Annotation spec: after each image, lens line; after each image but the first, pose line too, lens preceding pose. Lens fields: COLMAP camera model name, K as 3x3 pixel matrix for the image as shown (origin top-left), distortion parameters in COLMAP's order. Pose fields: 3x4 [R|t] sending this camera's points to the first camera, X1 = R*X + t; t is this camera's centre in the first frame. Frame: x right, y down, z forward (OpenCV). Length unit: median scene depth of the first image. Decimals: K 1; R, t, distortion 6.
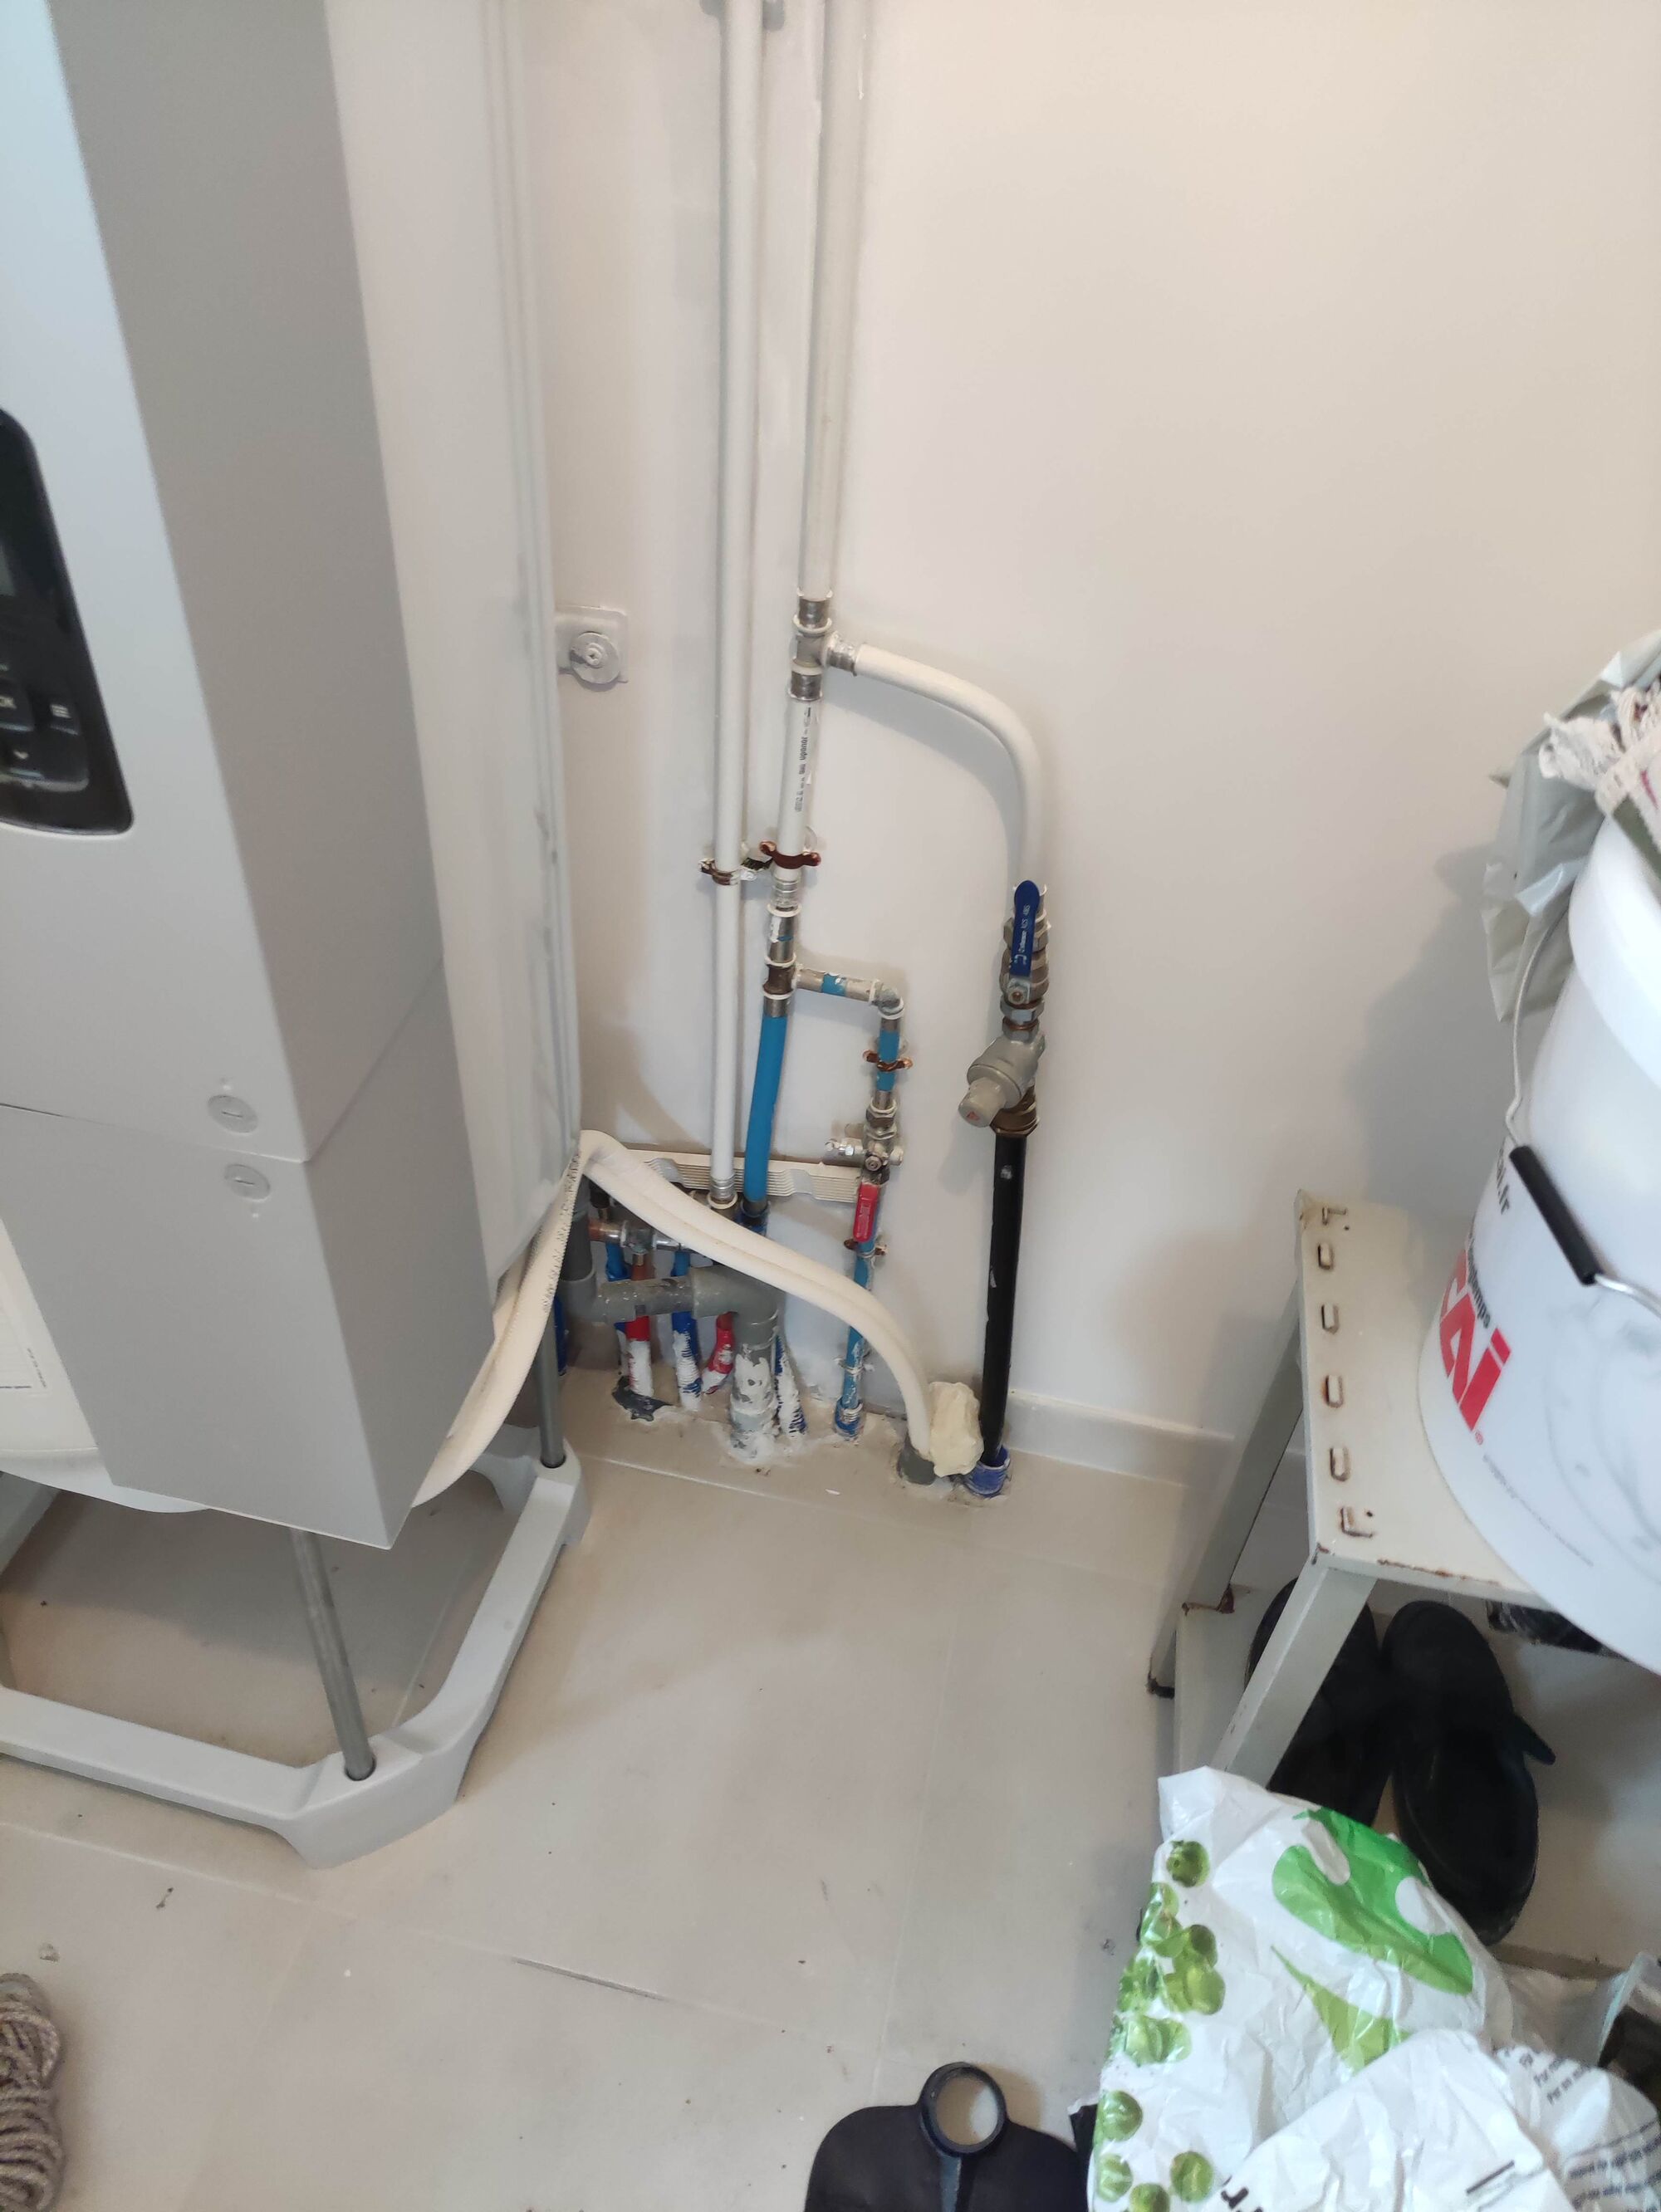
lens RADIAL K [[1678.7, 0, 825.4], [0, 1678.7, 1095.7], [0, 0, 1]] dist [0.063273, -0.058697]
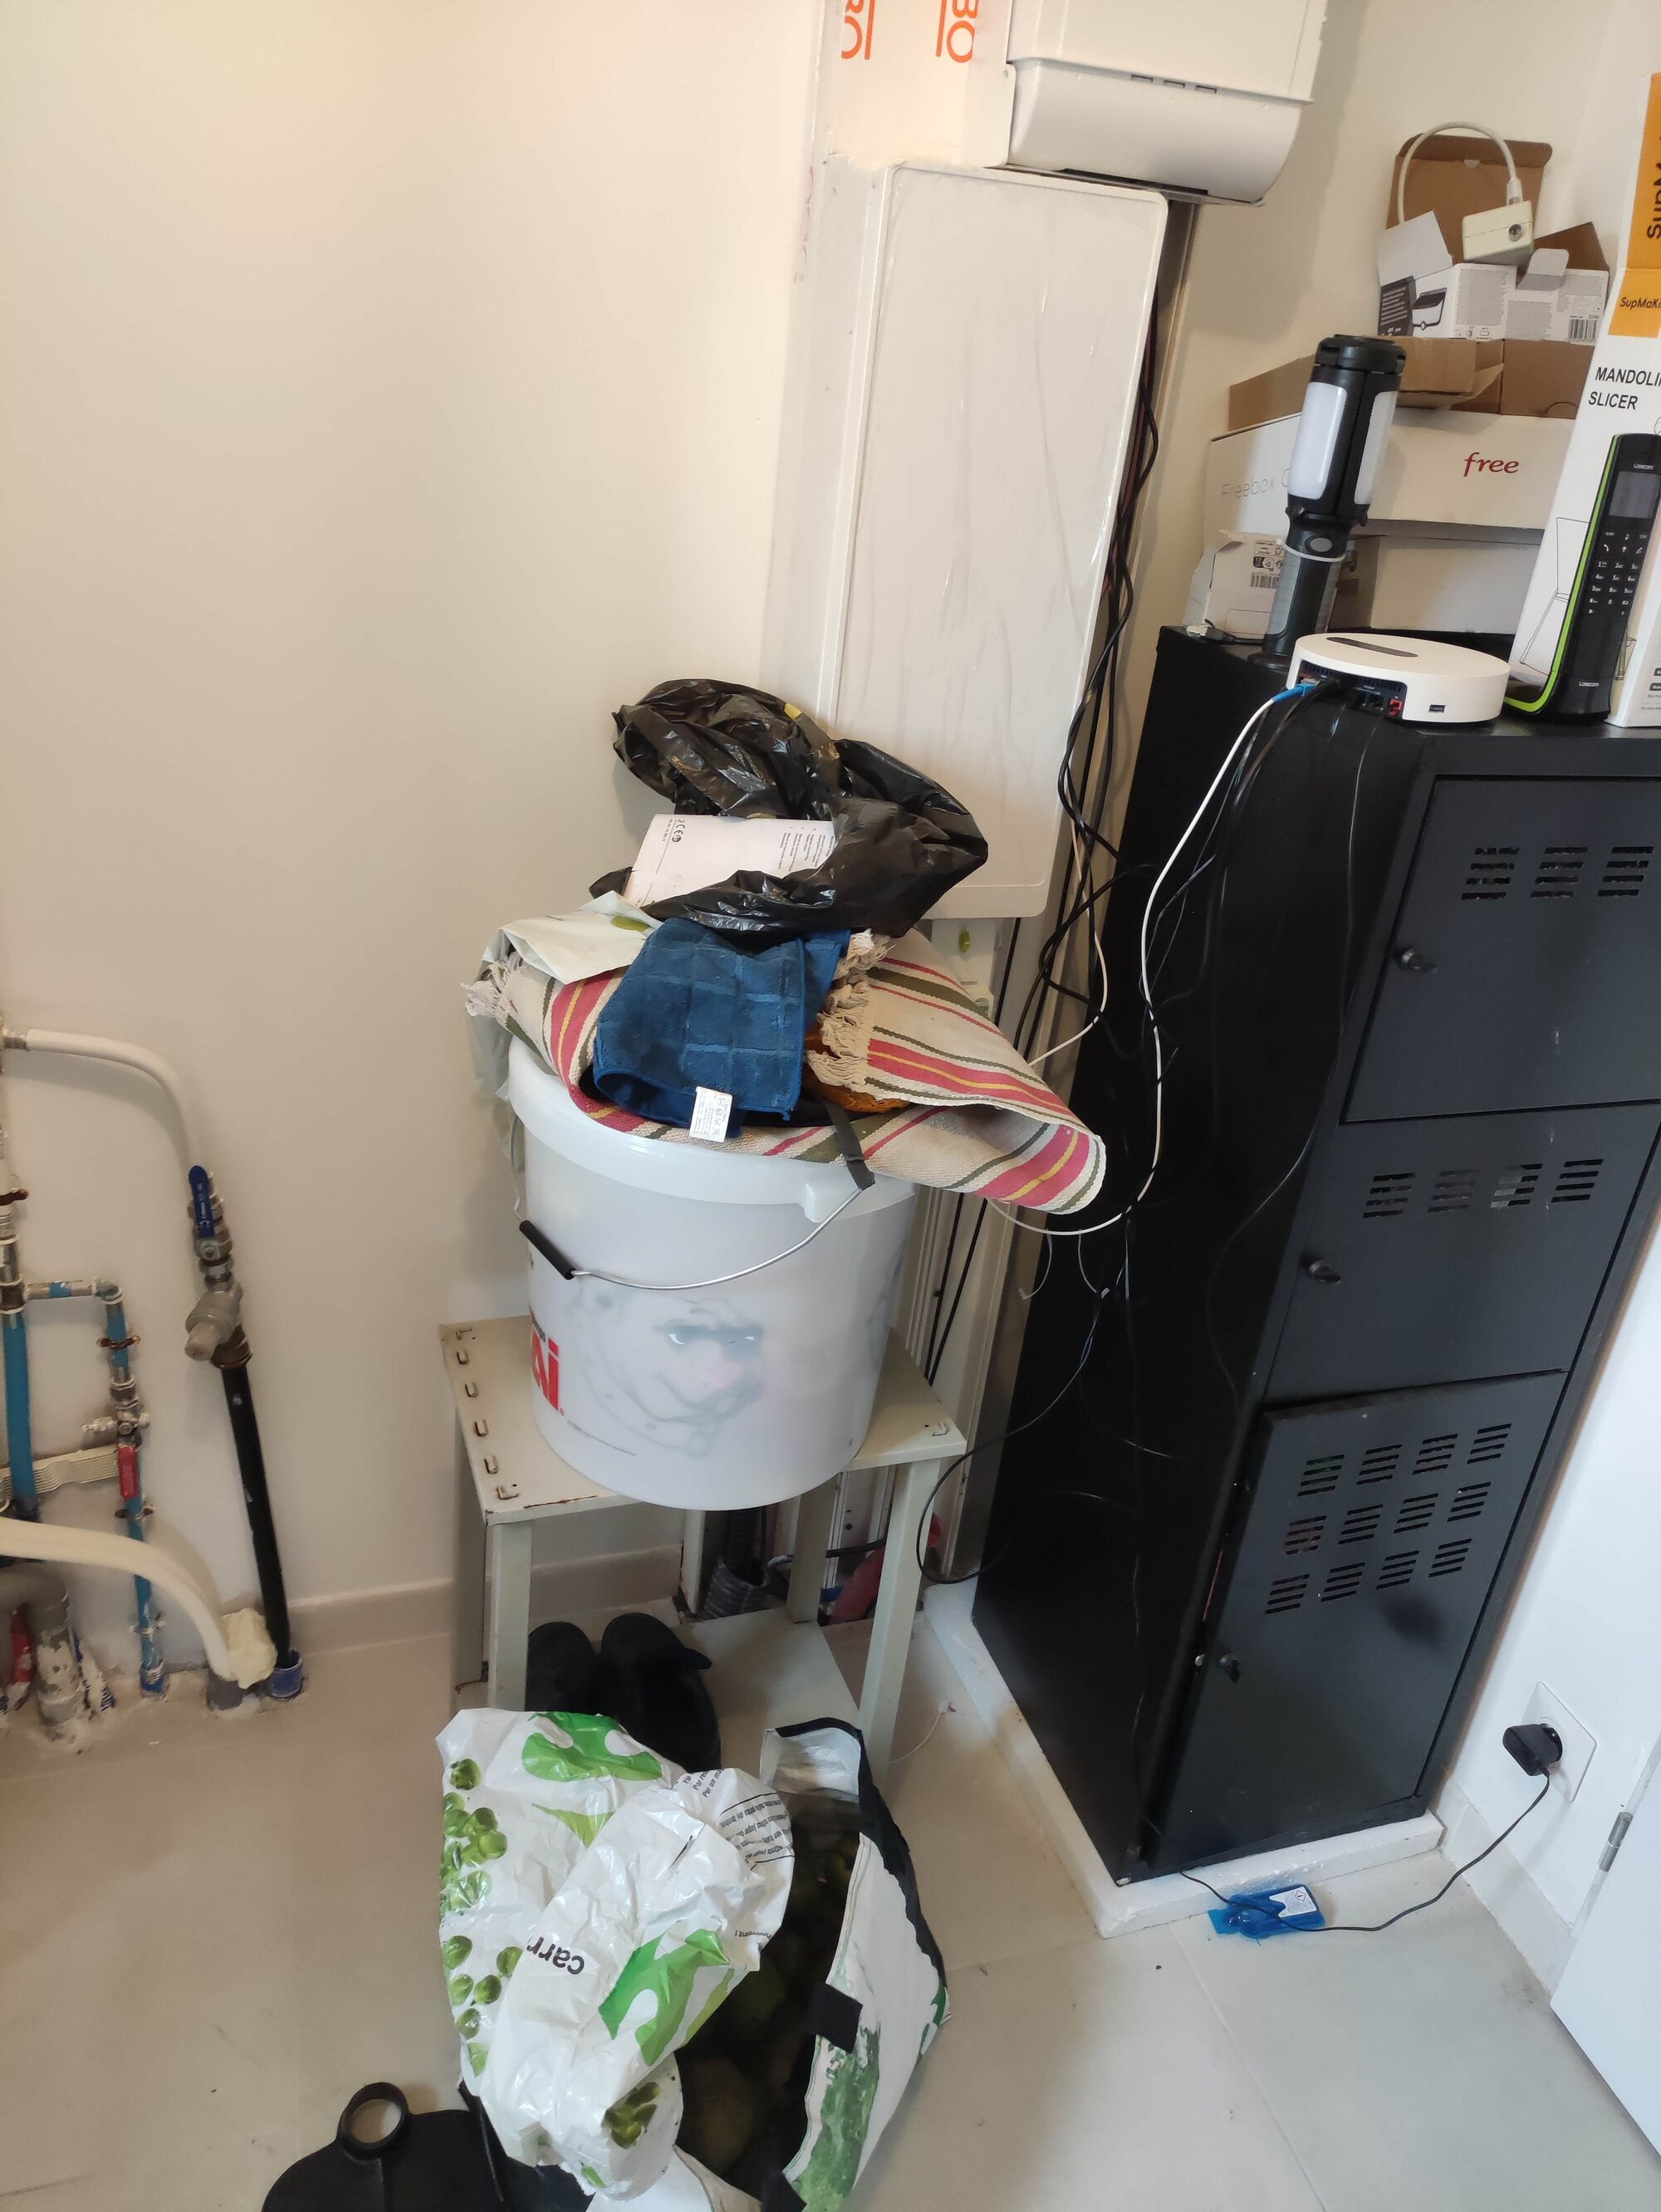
lens RADIAL K [[1678.7, 0, 829.8], [0, 1678.7, 1103.6], [0, 0, 1]] dist [0.063273, -0.058697]
pose [[0.868105, -0.200240, 0.454200, -0.047199], [0.292527, 0.945624, -0.142211, 0.163820], [-0.401026, 0.256320, 0.879476, -0.431827]]
